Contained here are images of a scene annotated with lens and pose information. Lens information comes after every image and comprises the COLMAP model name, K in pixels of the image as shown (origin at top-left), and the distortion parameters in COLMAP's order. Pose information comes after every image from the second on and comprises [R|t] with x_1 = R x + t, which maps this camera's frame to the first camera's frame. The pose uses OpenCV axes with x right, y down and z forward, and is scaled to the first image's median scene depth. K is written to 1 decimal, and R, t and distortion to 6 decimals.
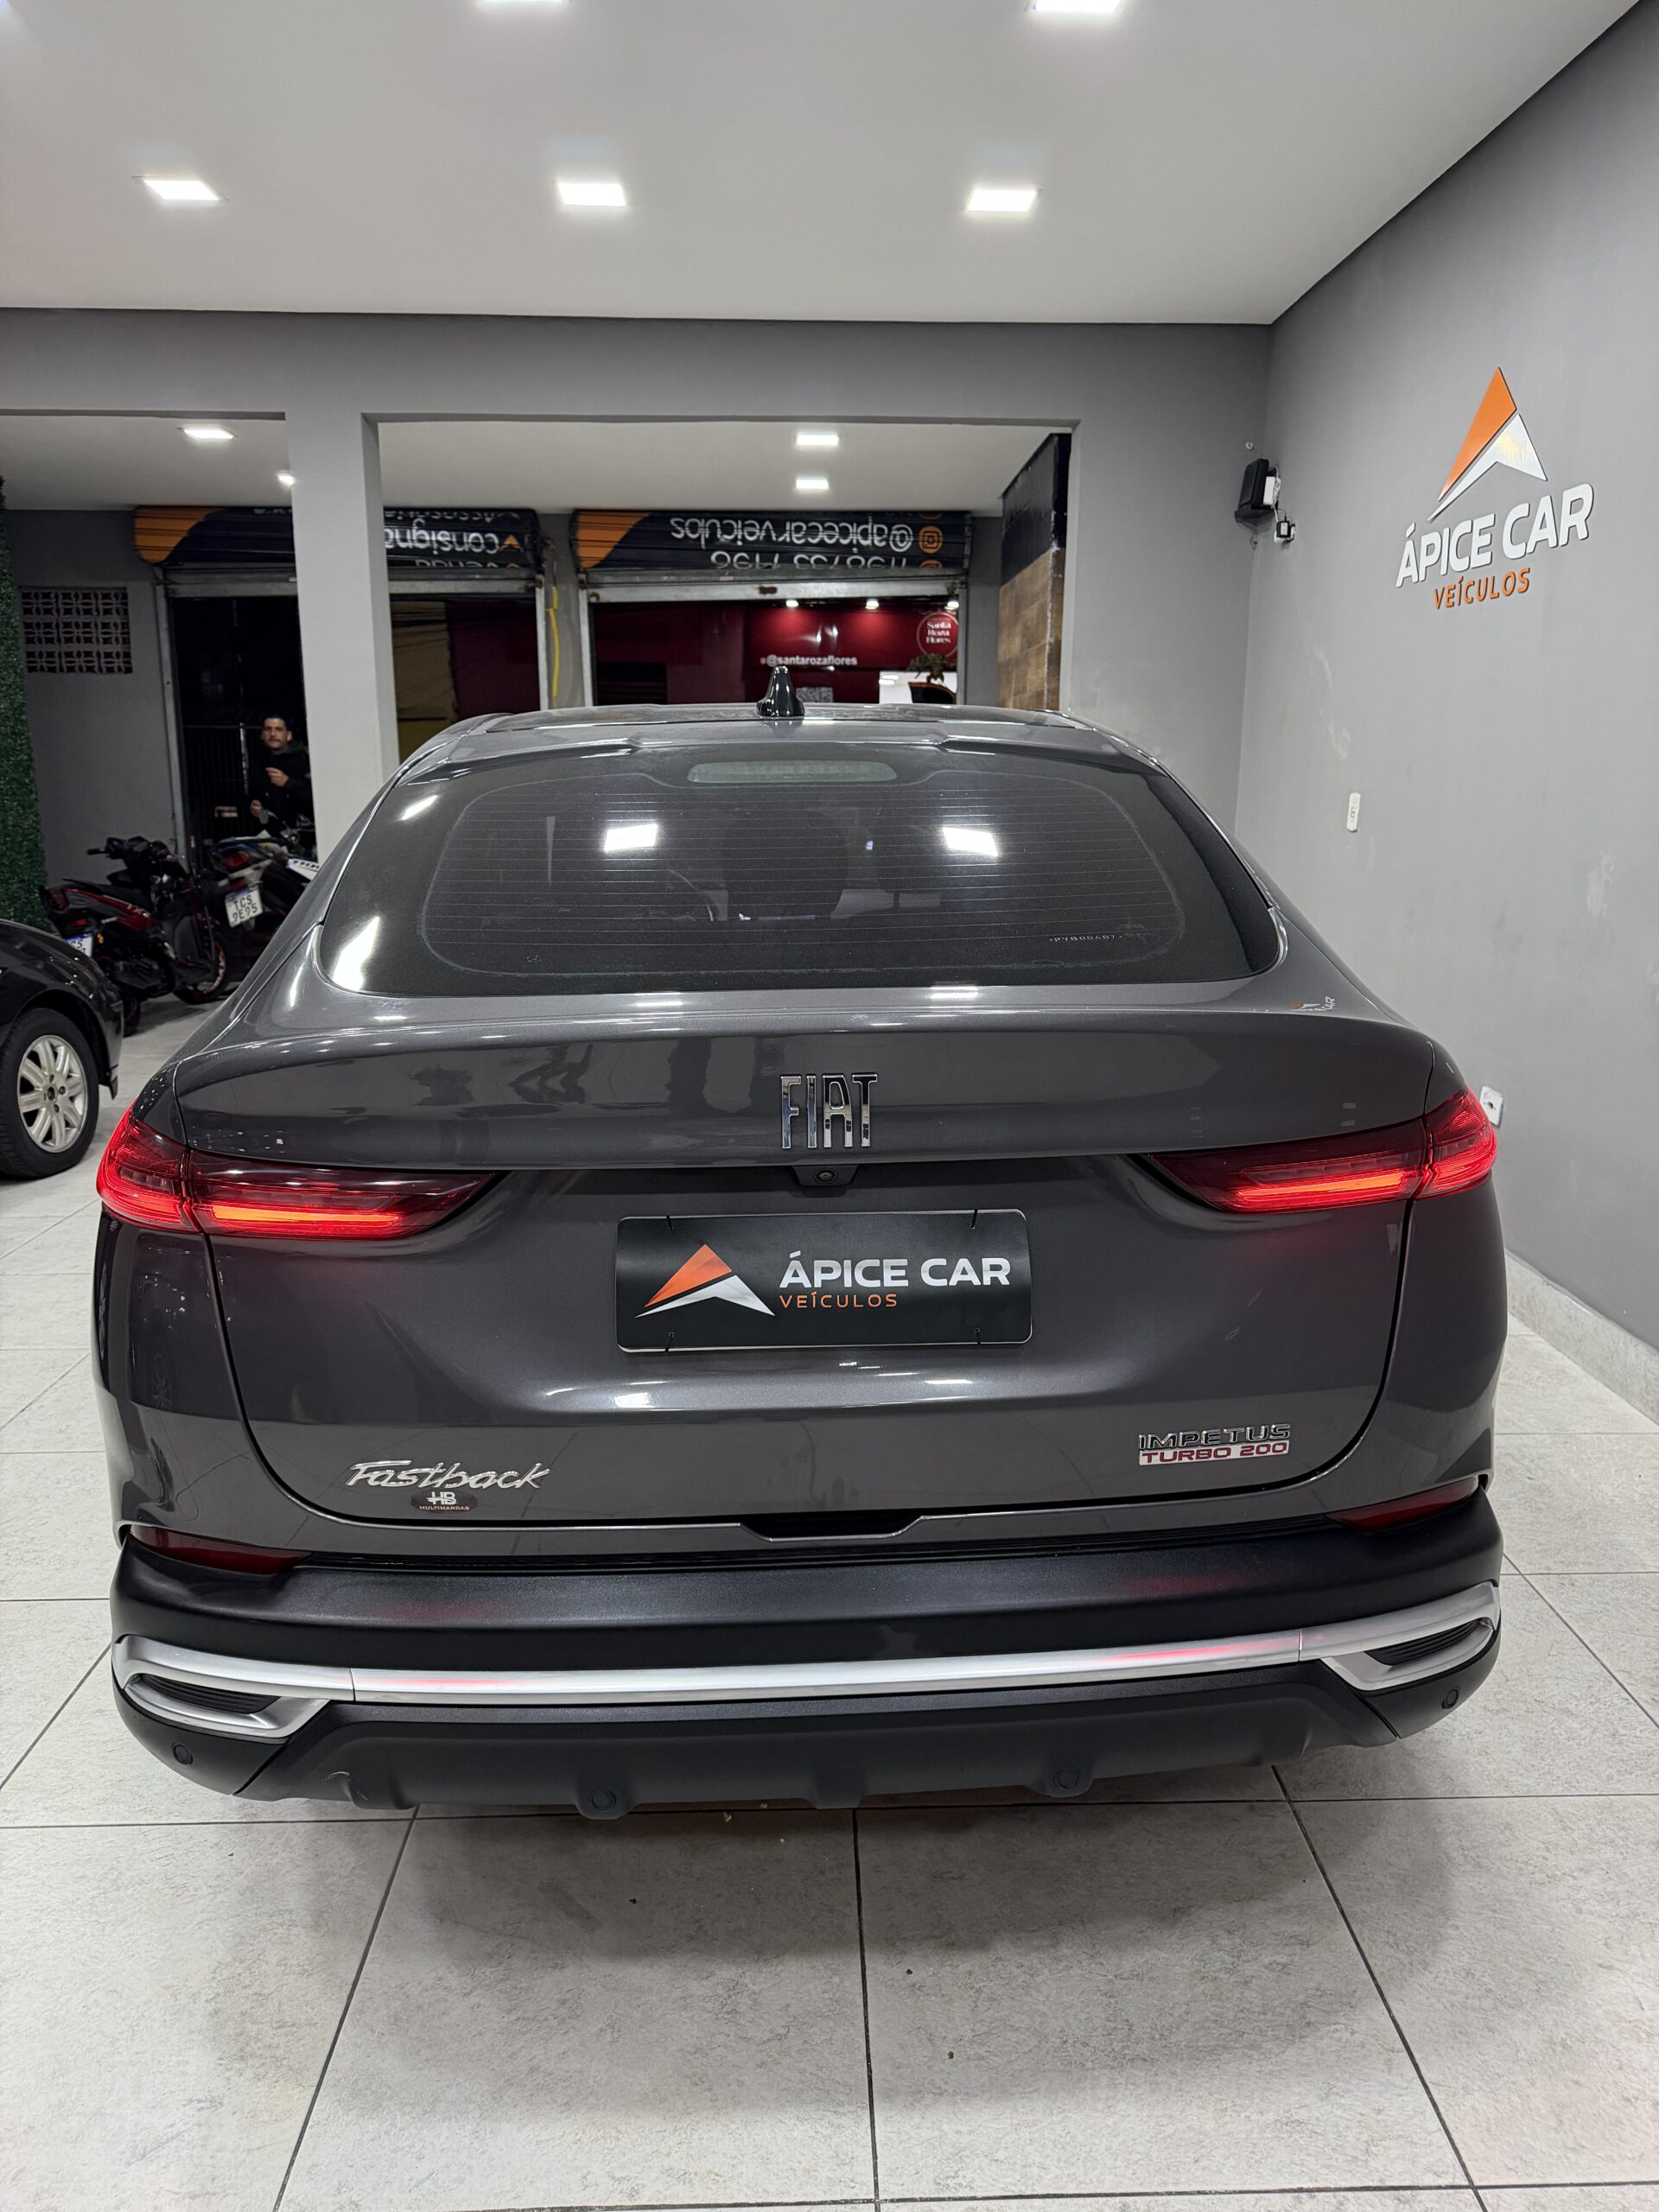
lens RADIAL K [[1579.1, 0, 793.5], [0, 1579.1, 1108.8], [0, 0, 1]] dist [0.035066, -0.038281]
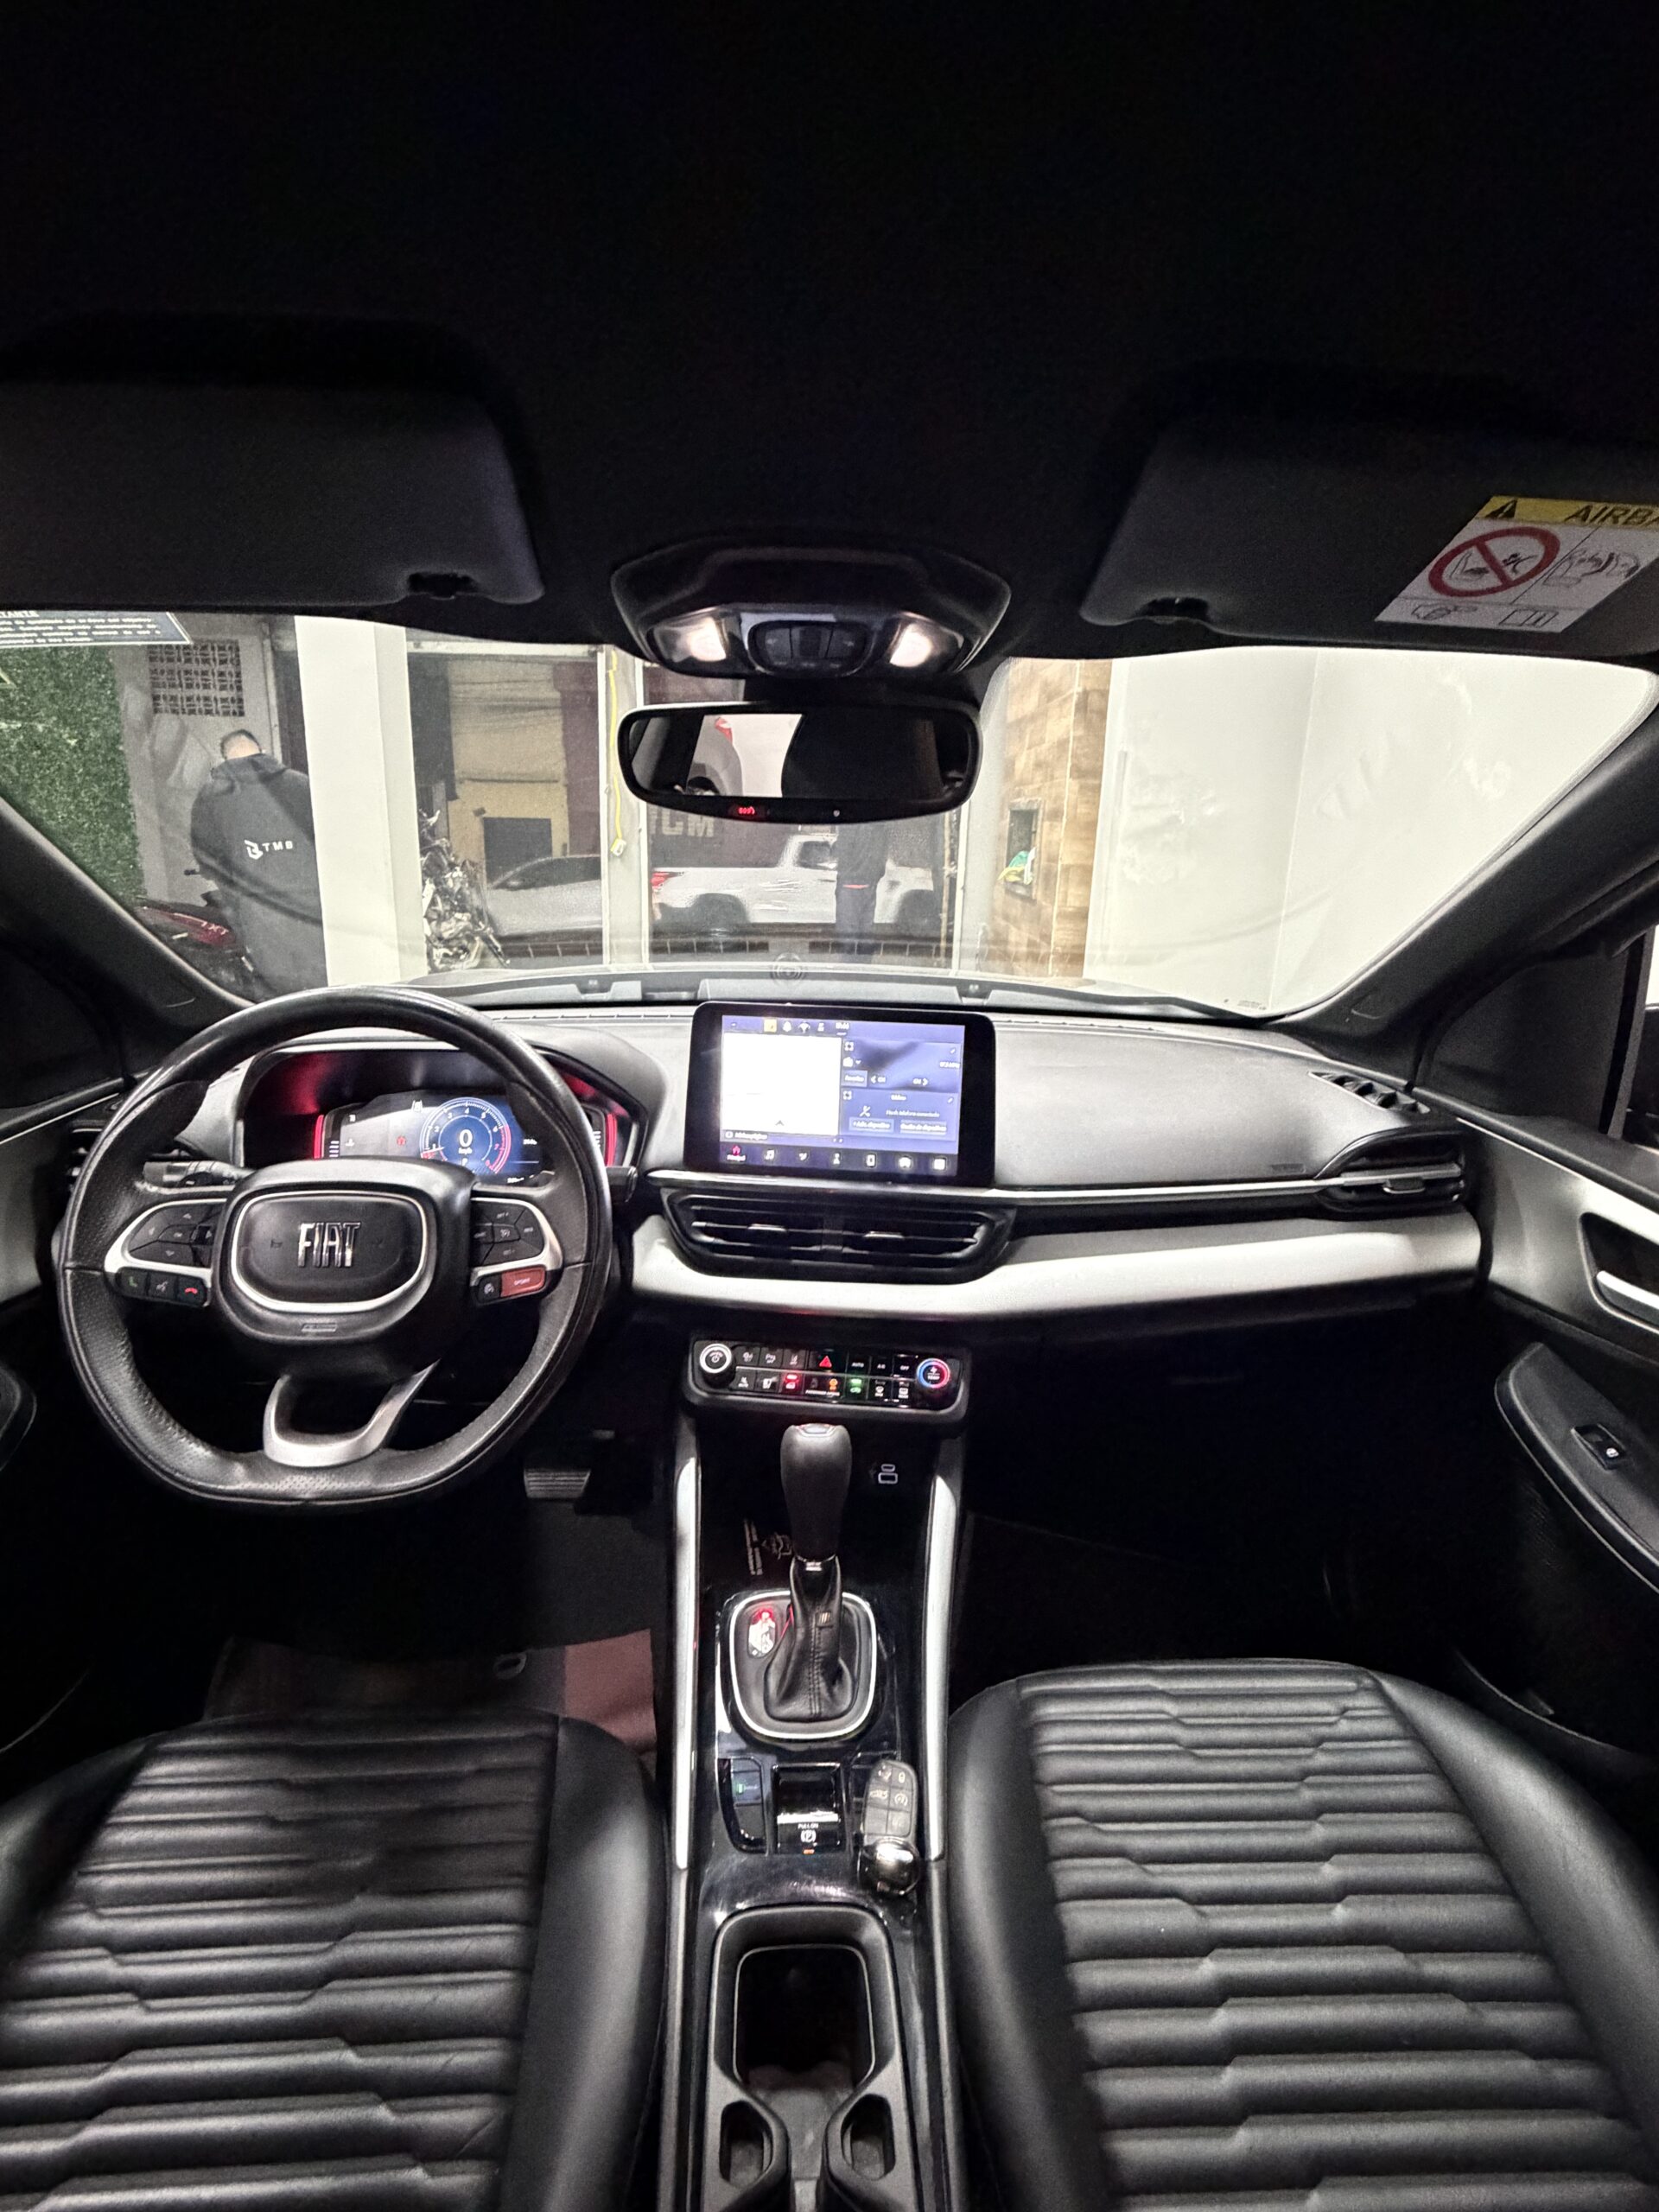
lens RADIAL K [[1058.2, 0, 808.5], [0, 1058.2, 1099.4], [0, 0, 1]] dist [-0.013060, 0.002976]
pose [[0.999538, 0.030368, 0.000888, -0.004026], [-0.030380, 0.998899, 0.035748, -0.058369], [0.000198, -0.035758, 0.999360, 0.354033]]
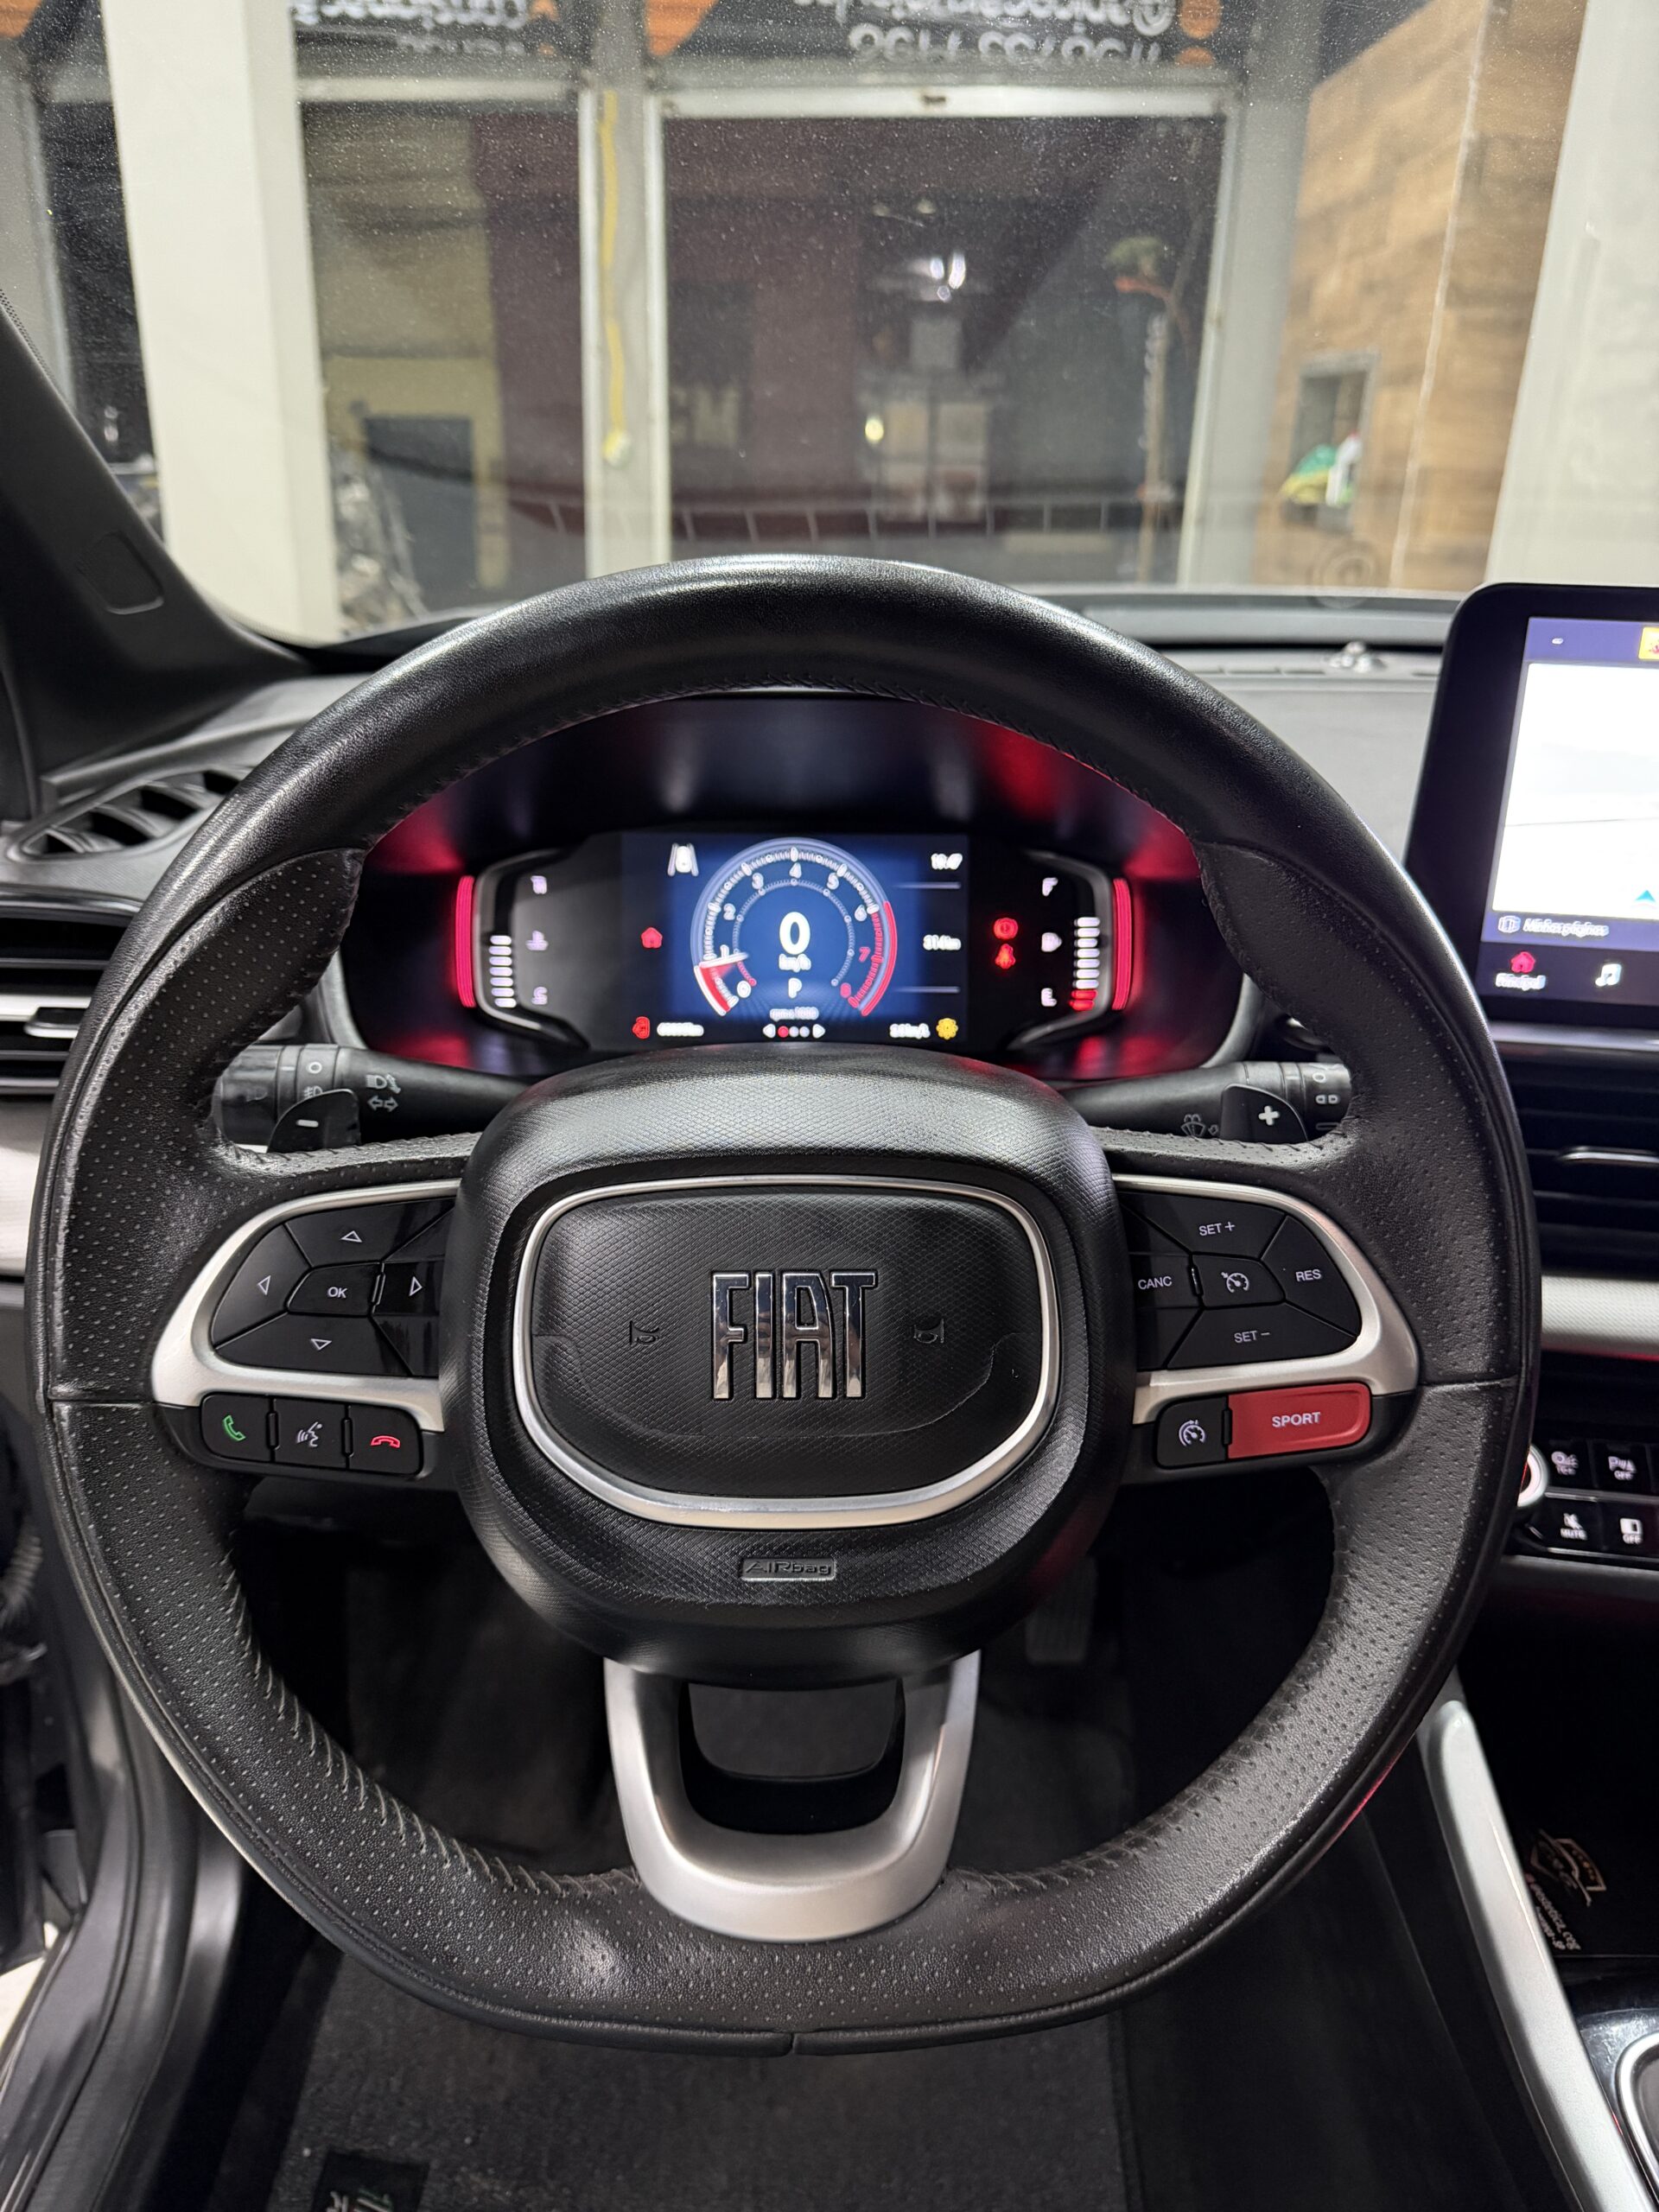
lens RADIAL K [[1579.1, 0, 829.5], [0, 1579.1, 1111.3], [0, 0, 1]] dist [0.035066, -0.038281]
pose [[0.999244, 0.037518, -0.010218, -0.055883], [-0.035057, 0.982914, 0.180698, -0.052436], [0.016823, -0.180203, 0.983486, 0.418428]]
